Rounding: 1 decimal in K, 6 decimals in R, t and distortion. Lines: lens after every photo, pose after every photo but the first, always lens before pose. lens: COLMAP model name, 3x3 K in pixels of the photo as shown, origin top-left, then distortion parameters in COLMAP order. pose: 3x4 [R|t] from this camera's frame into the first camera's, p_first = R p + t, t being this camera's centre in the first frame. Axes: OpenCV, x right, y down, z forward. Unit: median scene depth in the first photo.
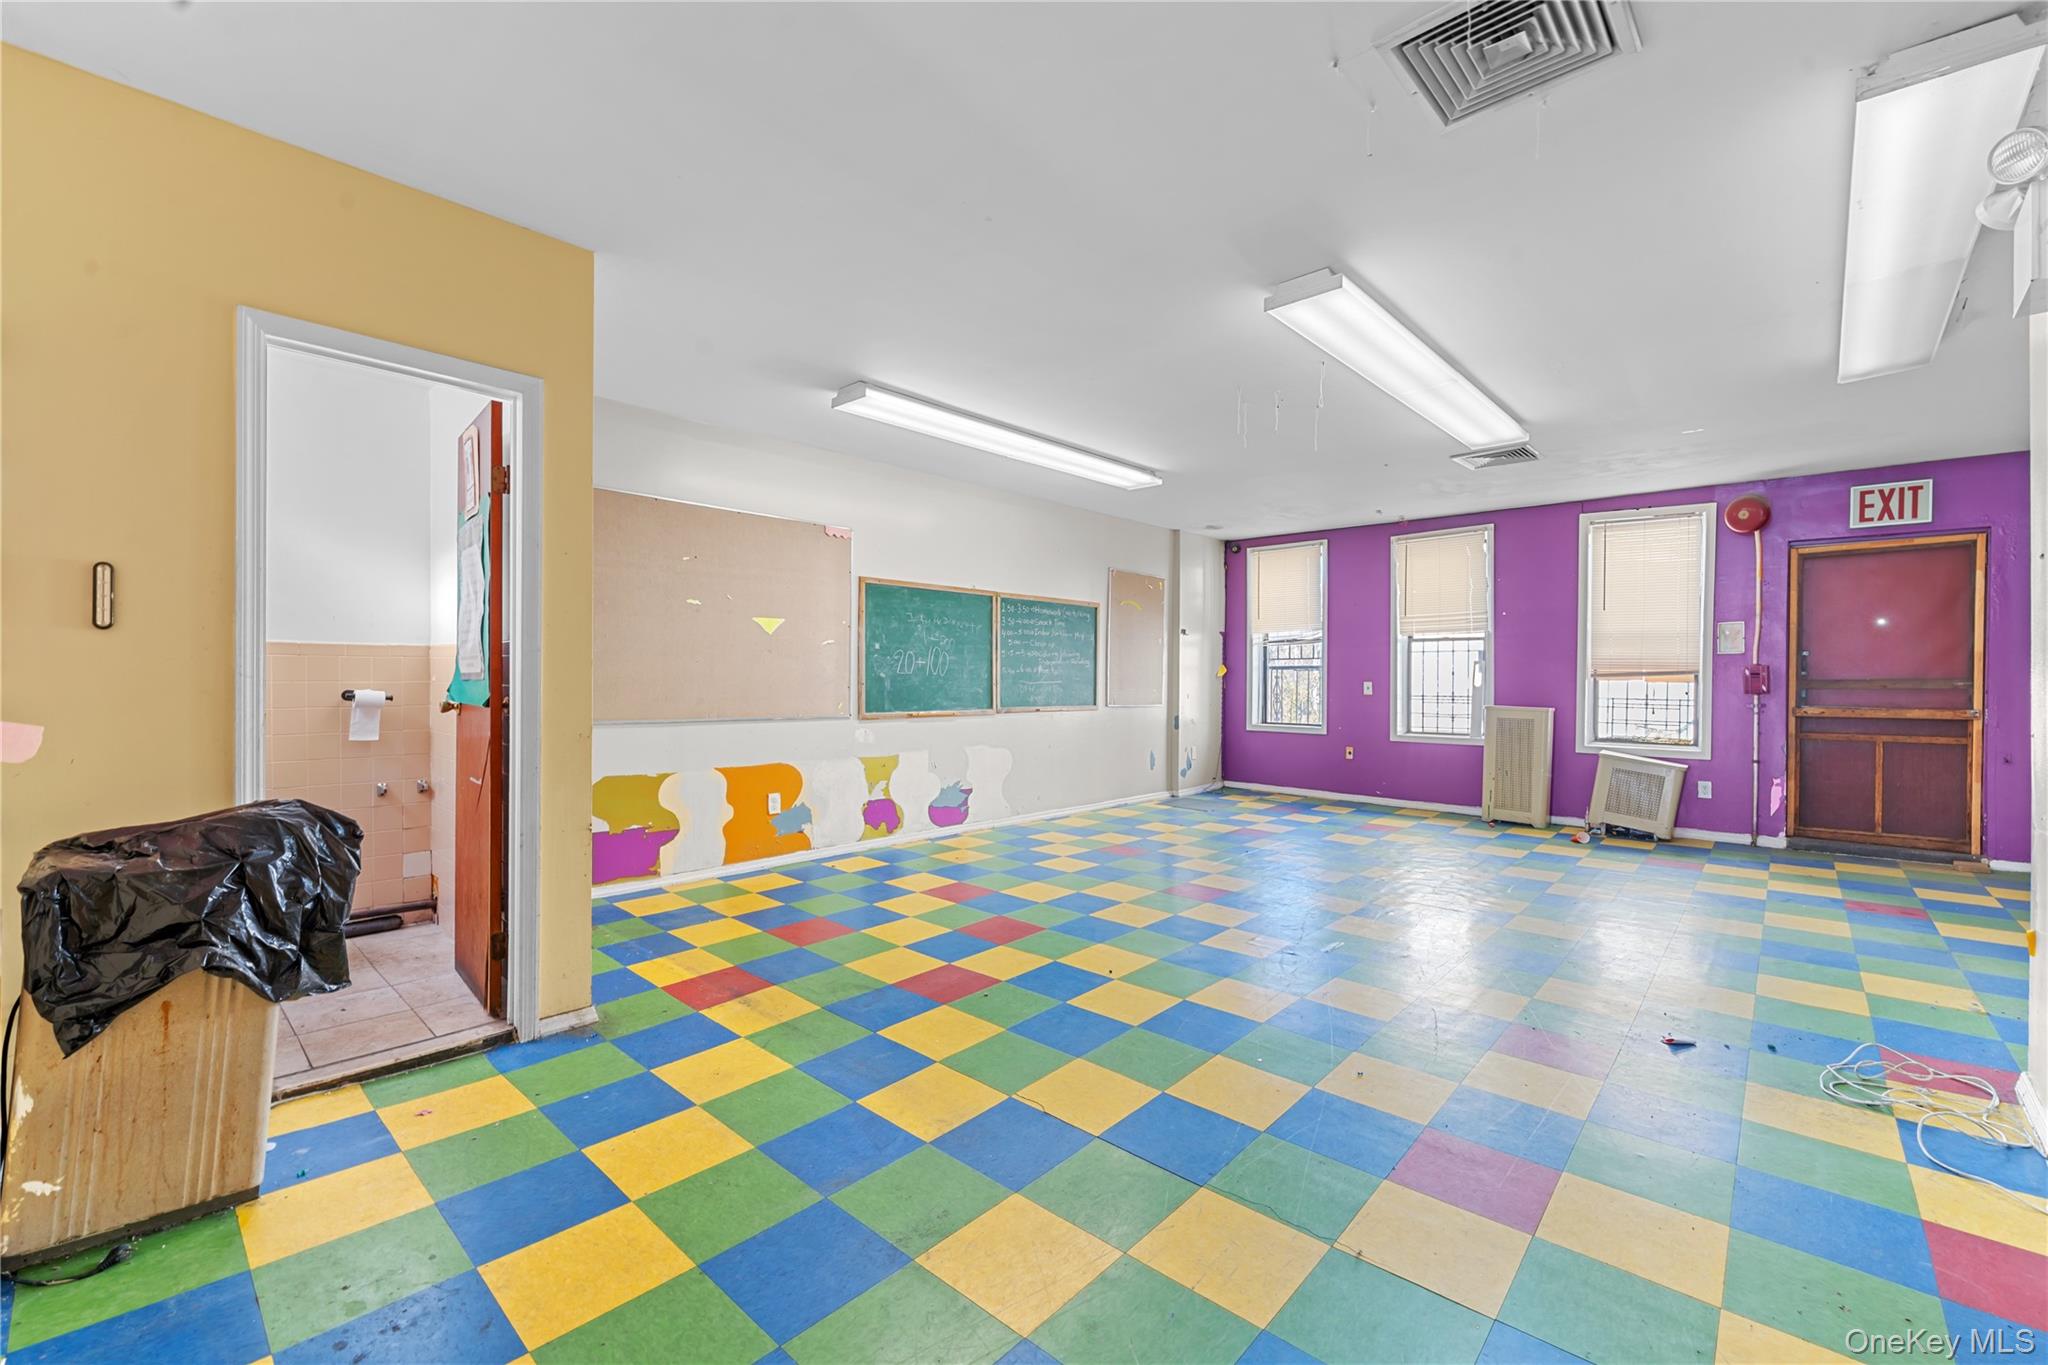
lens RADIAL K [[830.0, 0, 1025.9], [0, 830.0, 682.9], [0, 0, 1]] dist [0.000864, -0.000932]
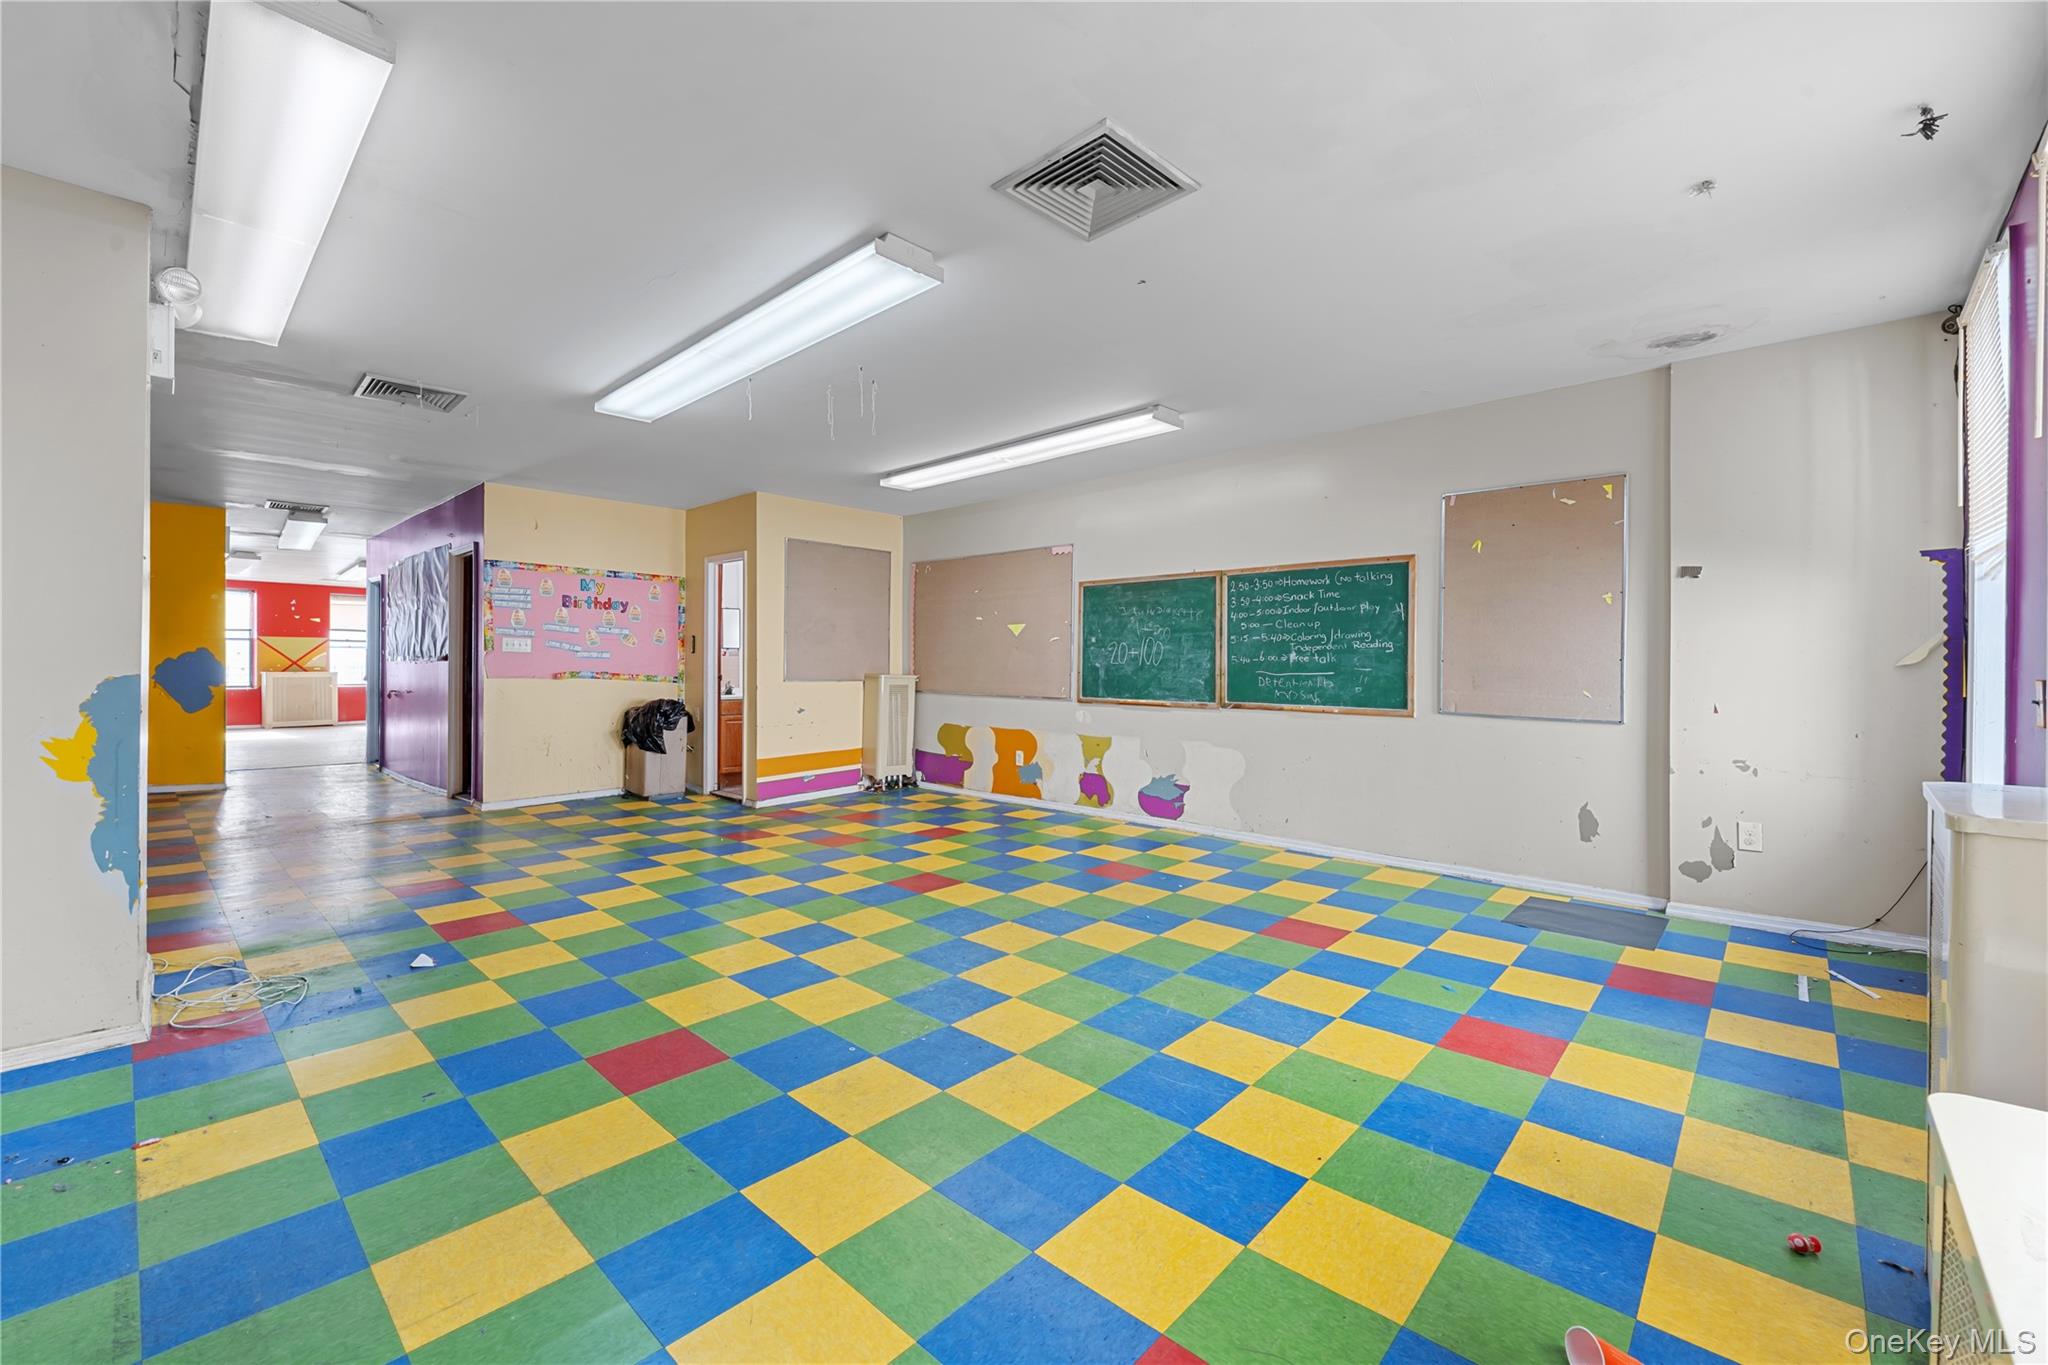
lens RADIAL K [[830.0, 0, 1032.7], [0, 830.0, 666.3], [0, 0, 1]] dist [0.000864, -0.000932]
pose [[0.011000, -0.003372, -0.999934, 0.954344], [-0.010789, 0.999936, -0.003490, -0.002741], [0.999881, 0.010827, 0.010963, 0.891698]]
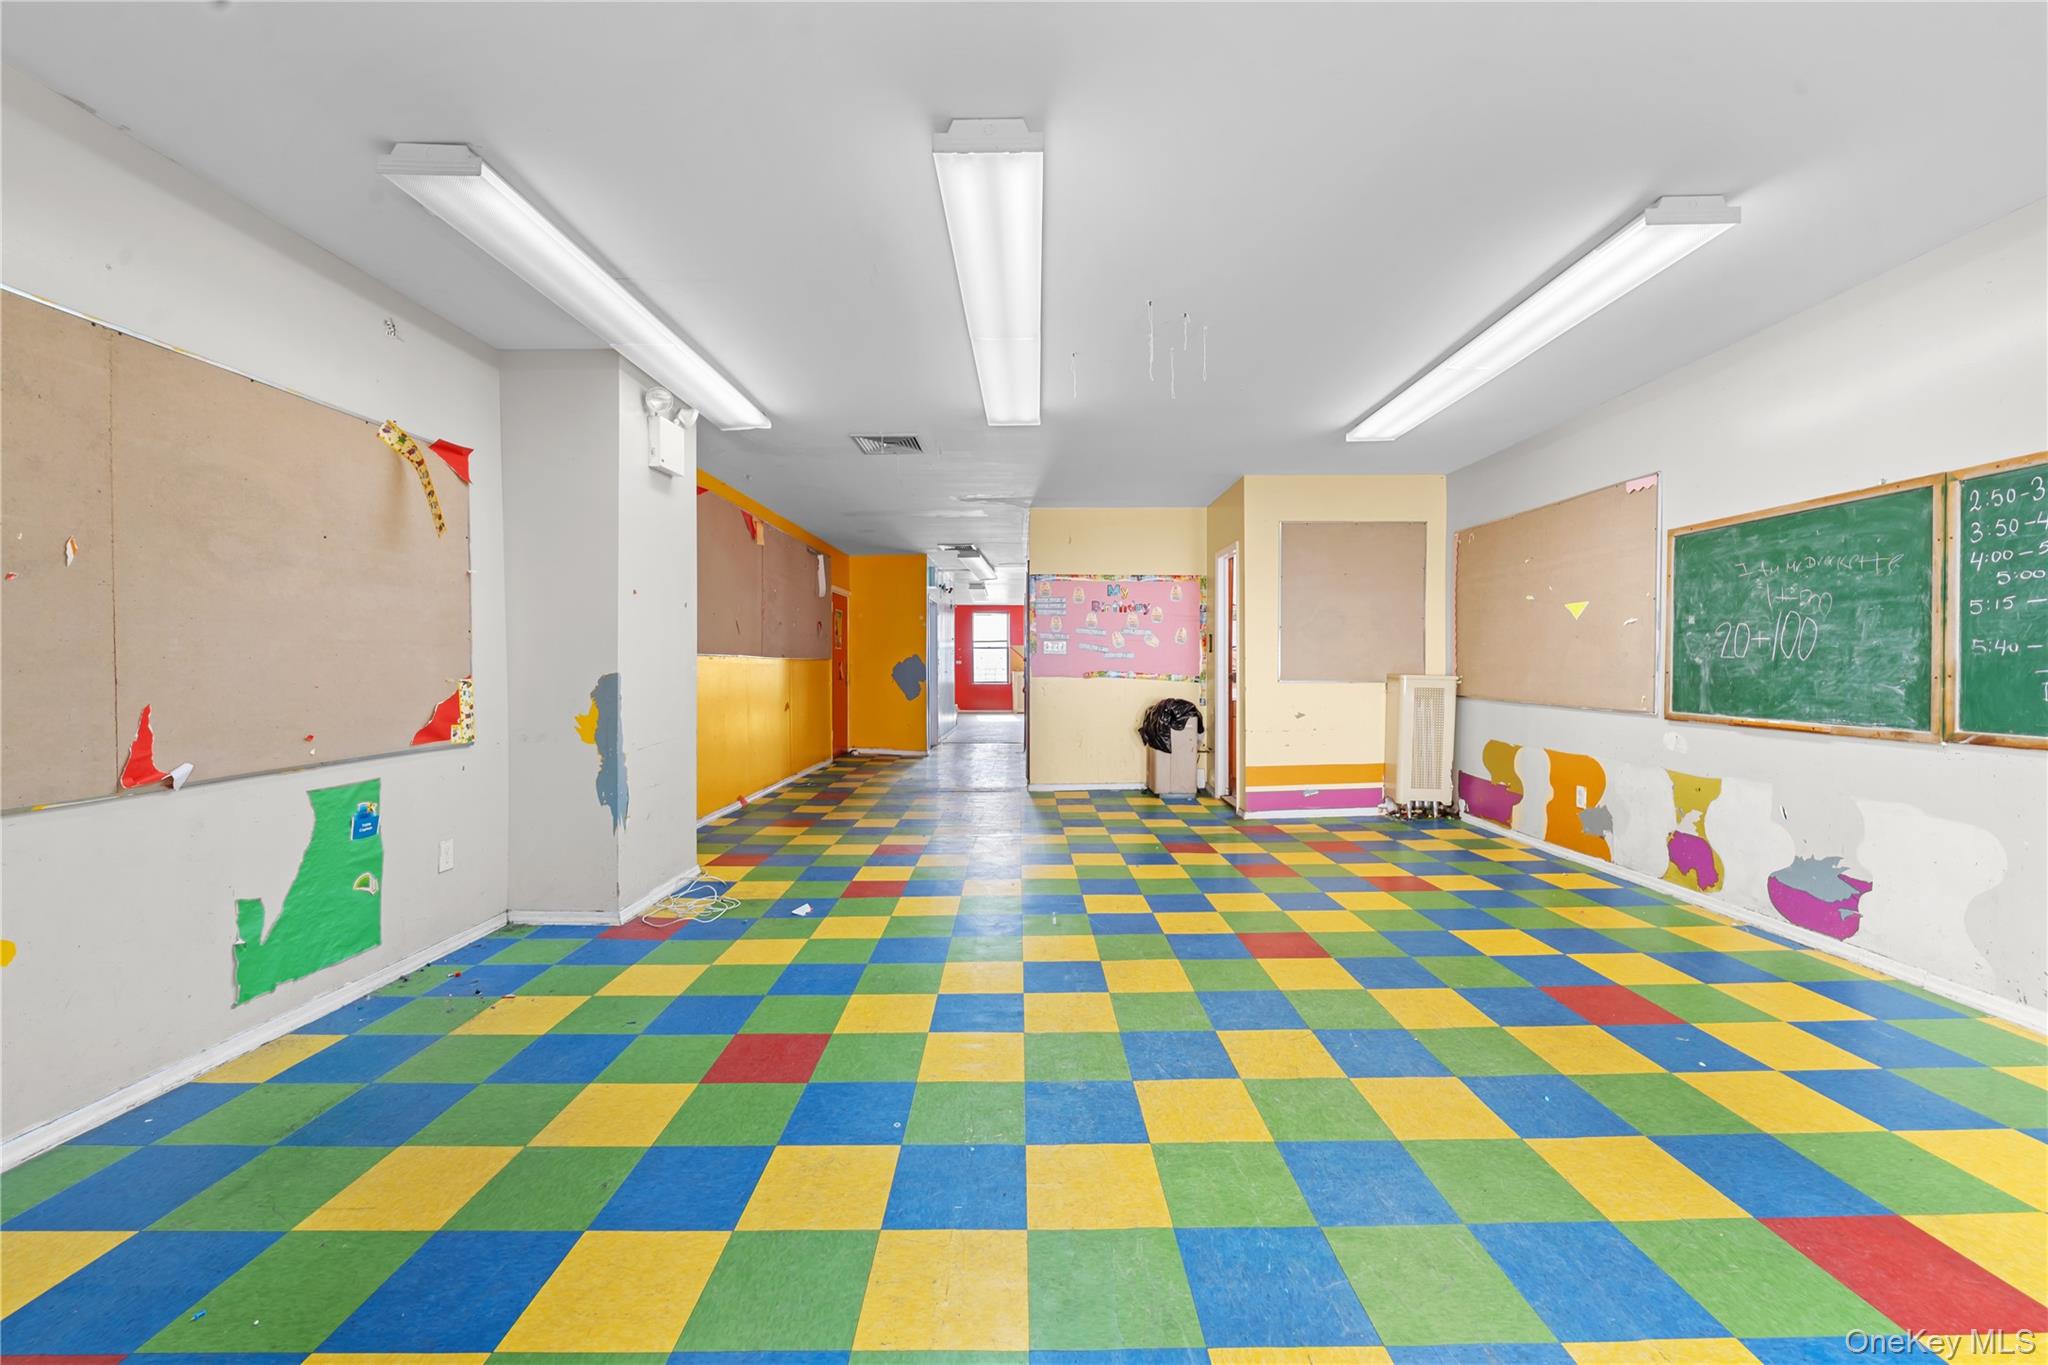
lens RADIAL K [[830.0, 0, 1031.0], [0, 830.0, 671.4], [0, 0, 1]] dist [0.000864, -0.000932]
pose [[-0.724165, 0.002961, -0.689620, 0.716156], [-0.005395, 0.999936, 0.009959, -0.004086], [0.689605, 0.010933, -0.724103, 1.110833]]
